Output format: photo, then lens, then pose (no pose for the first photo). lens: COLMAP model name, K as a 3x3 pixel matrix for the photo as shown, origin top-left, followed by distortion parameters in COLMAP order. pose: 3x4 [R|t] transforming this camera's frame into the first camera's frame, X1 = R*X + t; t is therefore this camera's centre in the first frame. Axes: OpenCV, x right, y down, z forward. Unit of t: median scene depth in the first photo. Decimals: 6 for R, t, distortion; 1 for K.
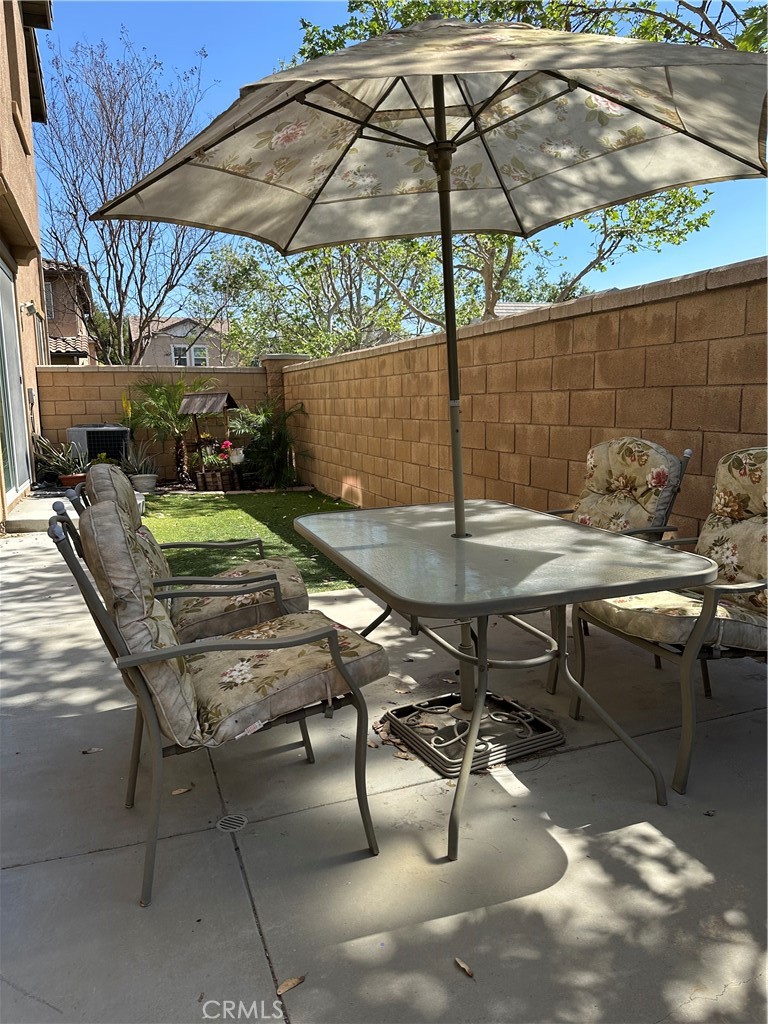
lens RADIAL K [[719.7, 0, 383.4], [0, 719.7, 514.3], [0, 0, 1]] dist [0.068200, -0.081129]
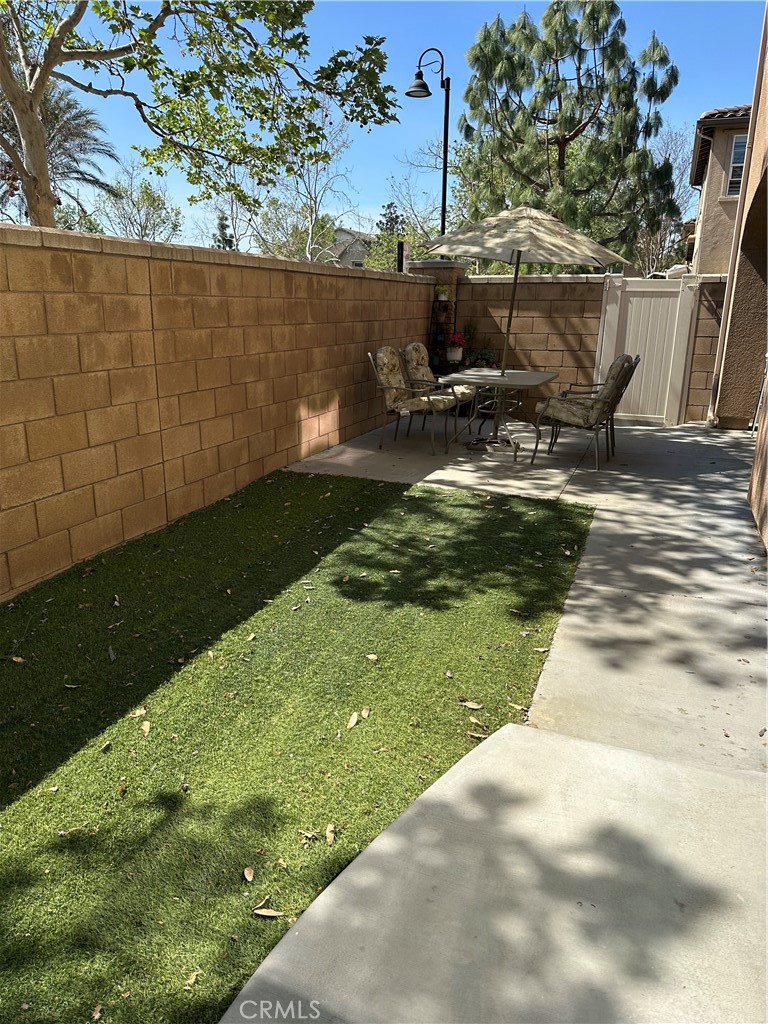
lens RADIAL K [[719.7, 0, 383.4], [0, 719.7, 514.3], [0, 0, 1]] dist [0.068200, -0.081129]
pose [[-0.752947, -0.173922, 0.634682, -0.760788], [0.104694, 0.920503, 0.376448, -0.313023], [-0.649700, 0.349893, -0.674882, 1.797893]]
